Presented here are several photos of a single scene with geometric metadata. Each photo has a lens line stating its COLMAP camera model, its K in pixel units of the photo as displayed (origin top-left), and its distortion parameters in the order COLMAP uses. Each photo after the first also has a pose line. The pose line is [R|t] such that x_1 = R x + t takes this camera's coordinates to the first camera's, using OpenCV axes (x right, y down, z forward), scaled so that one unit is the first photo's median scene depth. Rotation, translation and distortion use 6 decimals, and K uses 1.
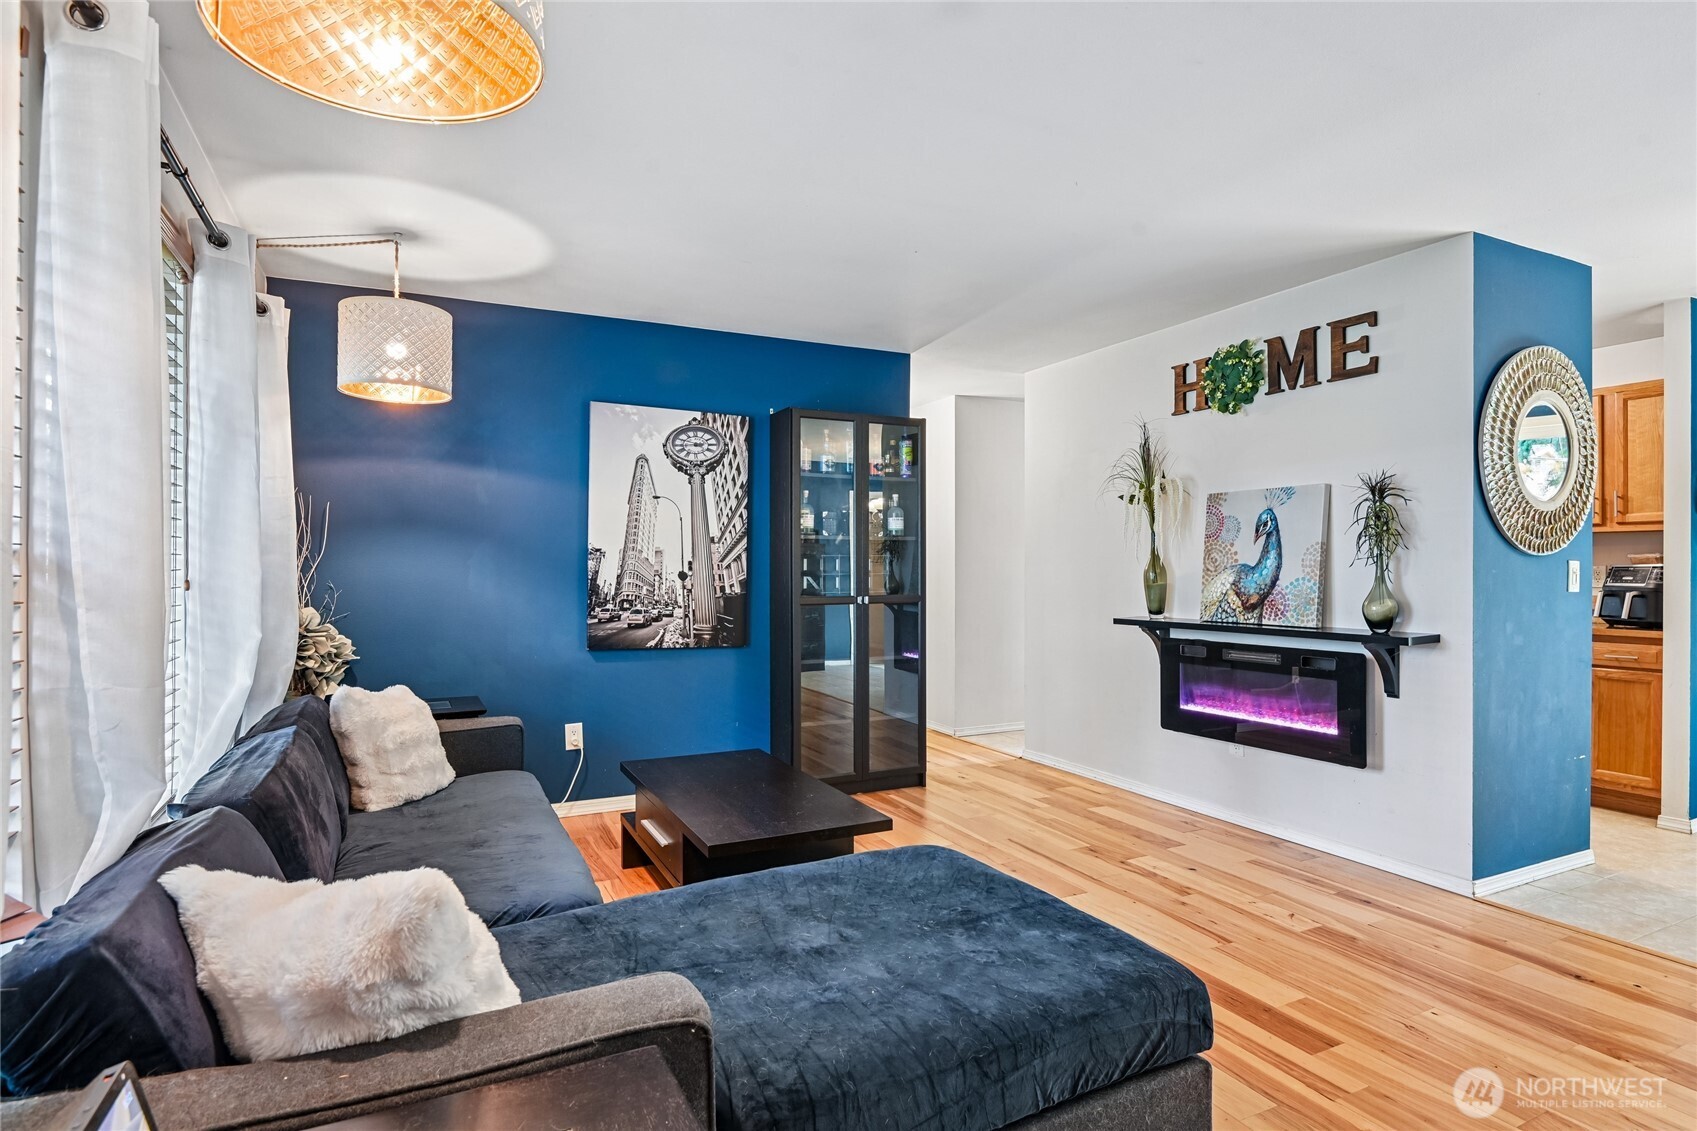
lens RADIAL K [[887.8, 0, 849.3], [0, 887.8, 571.2], [0, 0, 1]] dist [-0.004976, -0.006383]
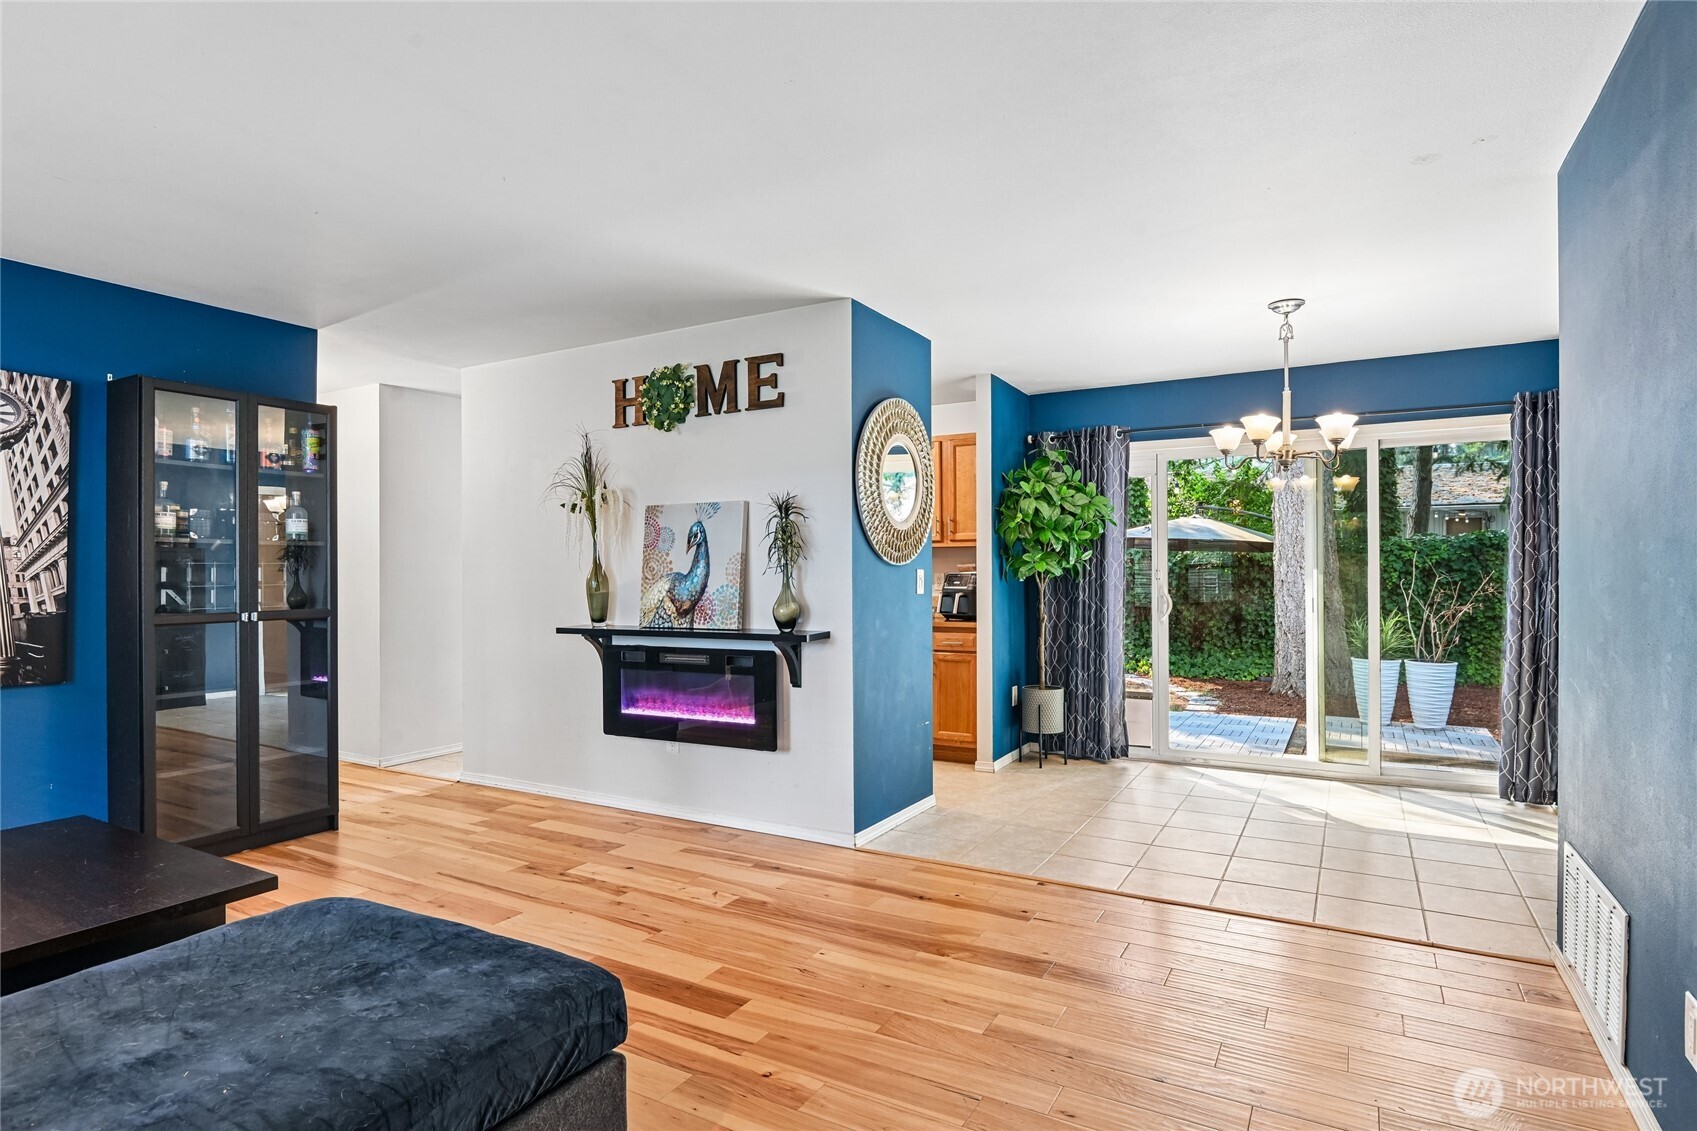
lens RADIAL K [[887.8, 0, 858.3], [0, 887.8, 569.4], [0, 0, 1]] dist [-0.004976, -0.006383]
pose [[0.825155, -0.000491, 0.564907, 0.020853], [0.006869, 0.999934, -0.009164, -0.000471], [-0.564865, 0.011442, 0.825104, -0.006980]]
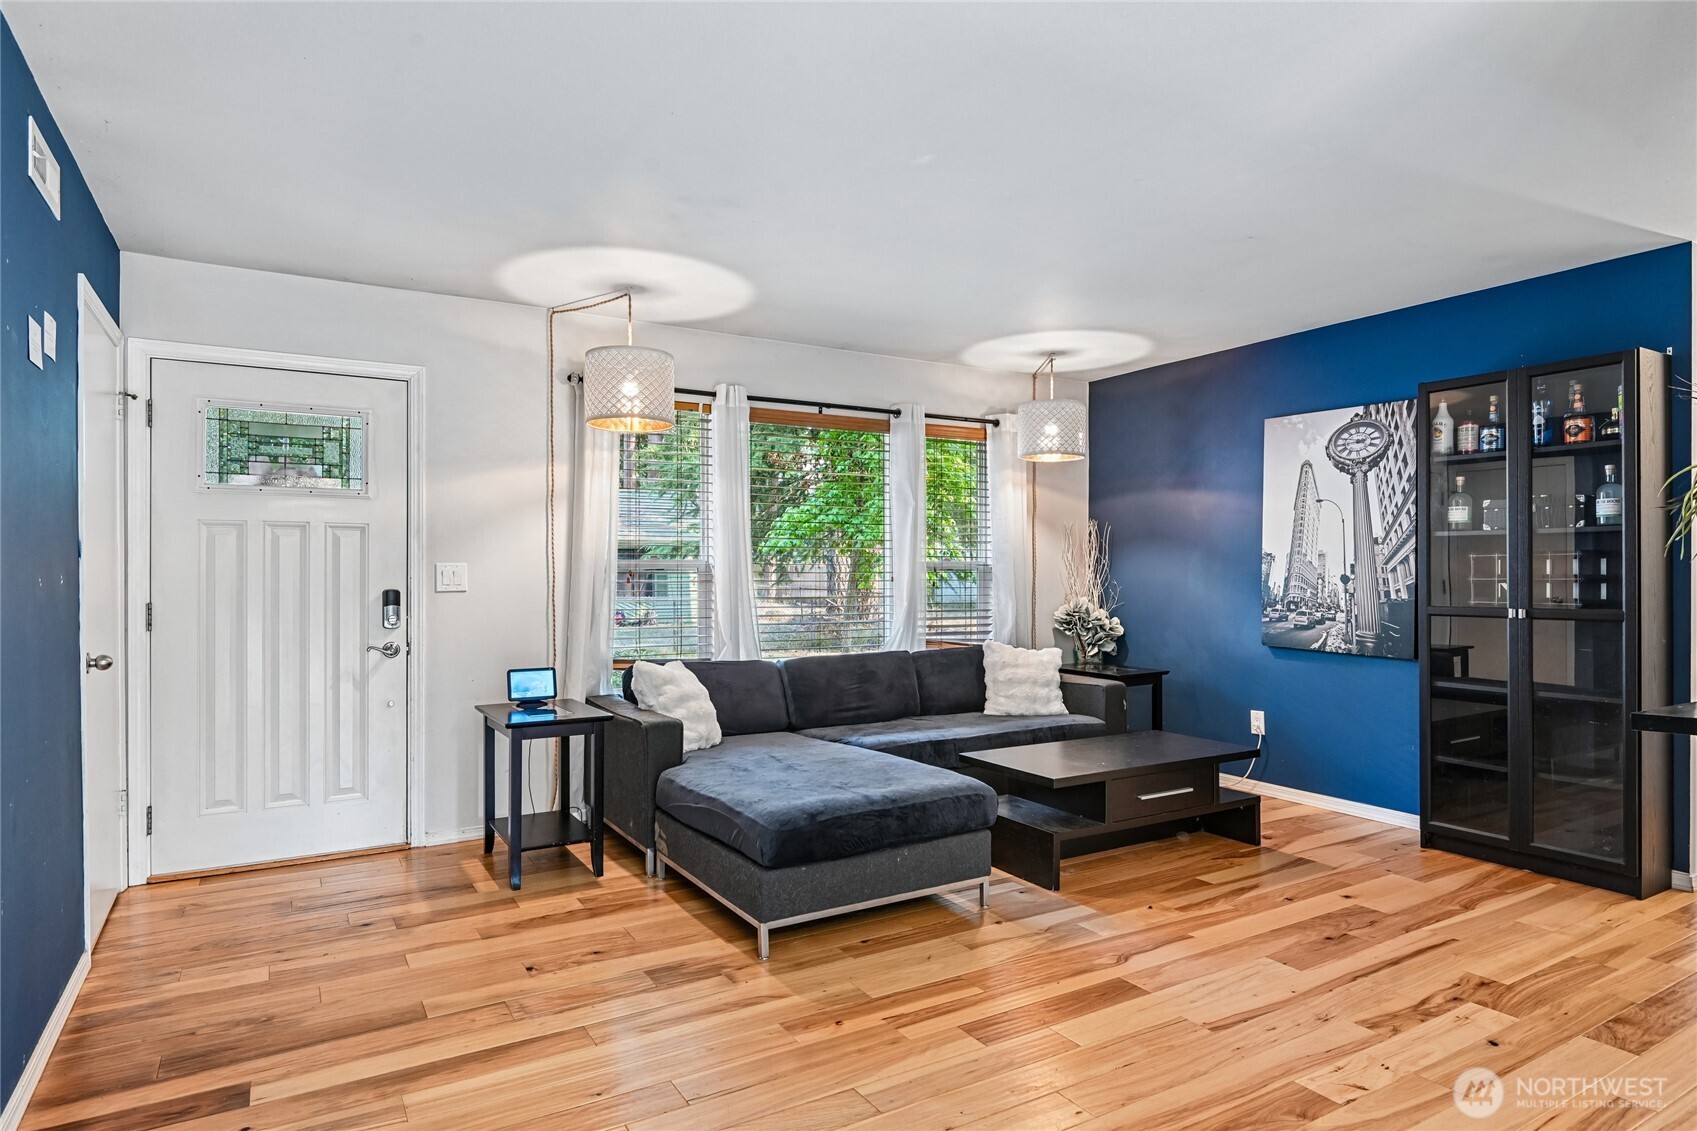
lens RADIAL K [[962.7, 0, 843.7], [0, 962.7, 569.7], [0, 0, 1]] dist [-0.006376, -0.005765]
pose [[0.071127, -0.000644, -0.997467, 0.934210], [-0.004364, 0.999990, -0.000956, -0.001999], [0.997458, 0.004421, 0.071123, 0.433439]]
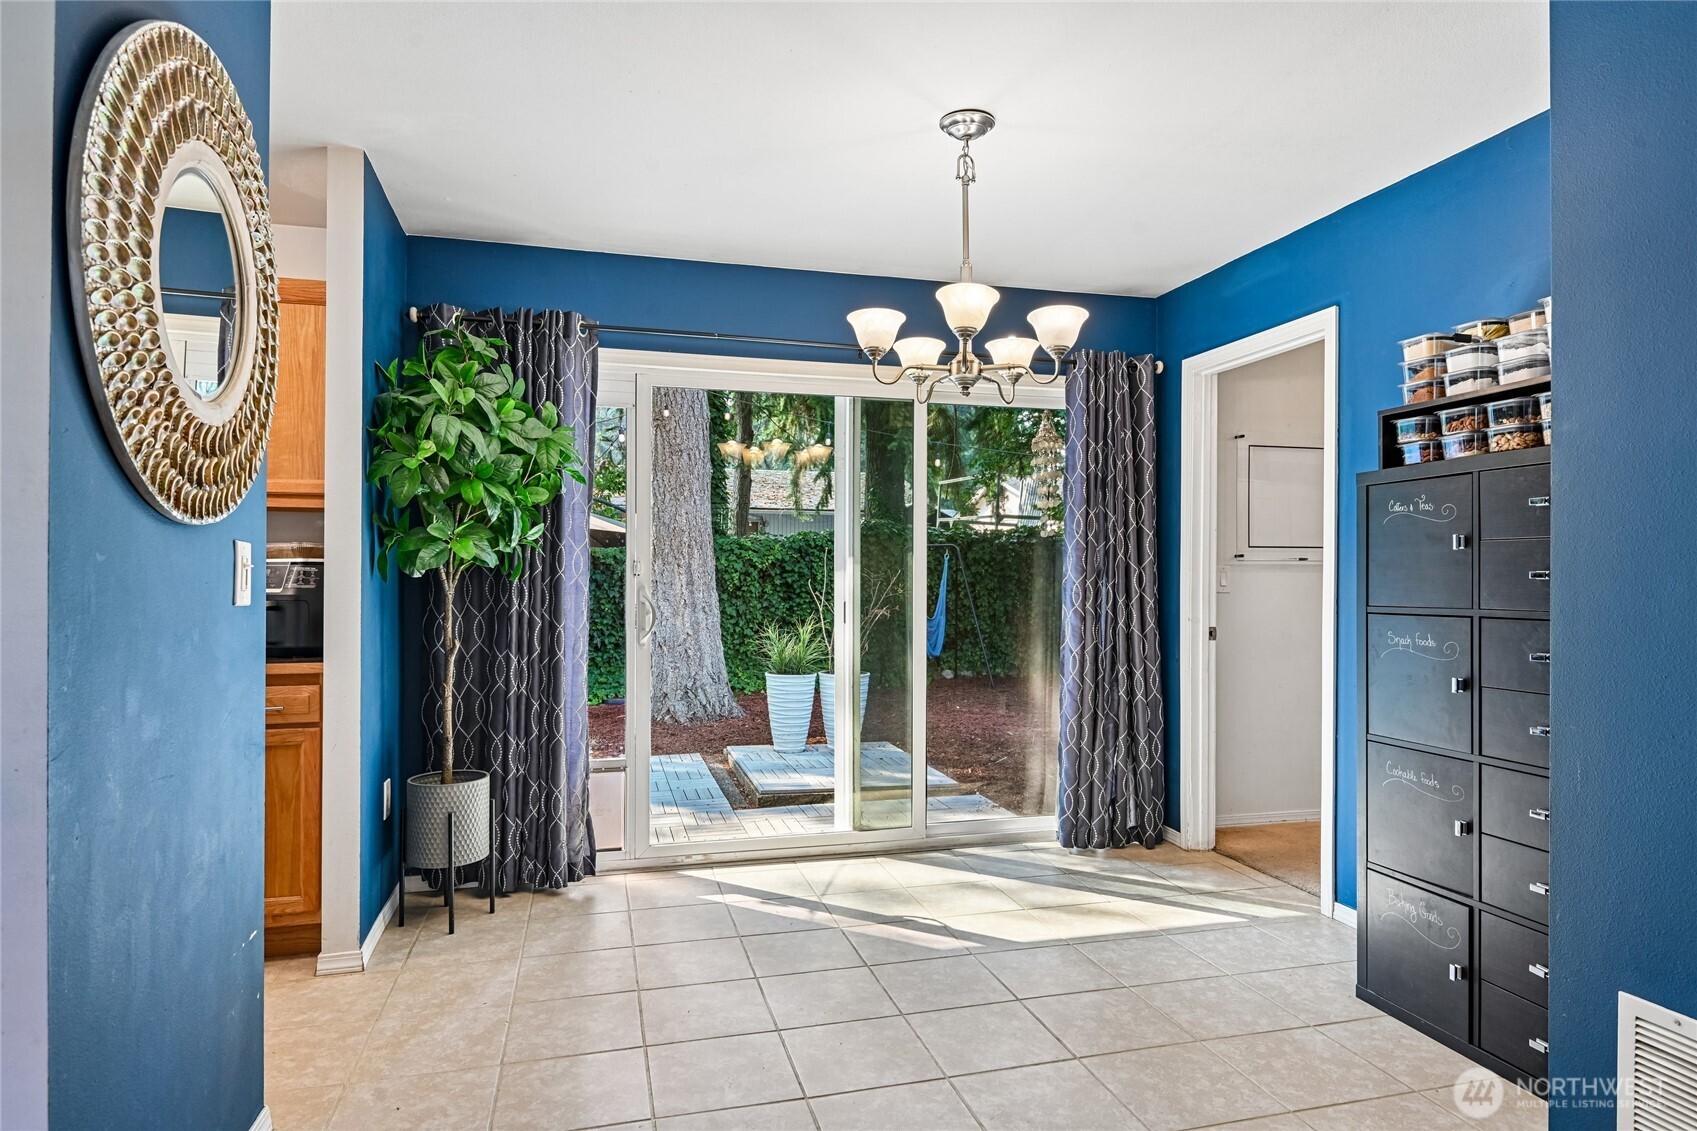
lens RADIAL K [[962.7, 0, 849.3], [0, 962.7, 571.6], [0, 0, 1]] dist [-0.006376, -0.005765]
pose [[0.193957, 0.005193, 0.980996, 0.332360], [0.002841, 0.999979, -0.005855, 0.007938], [-0.981006, 0.003922, 0.193938, 0.515302]]
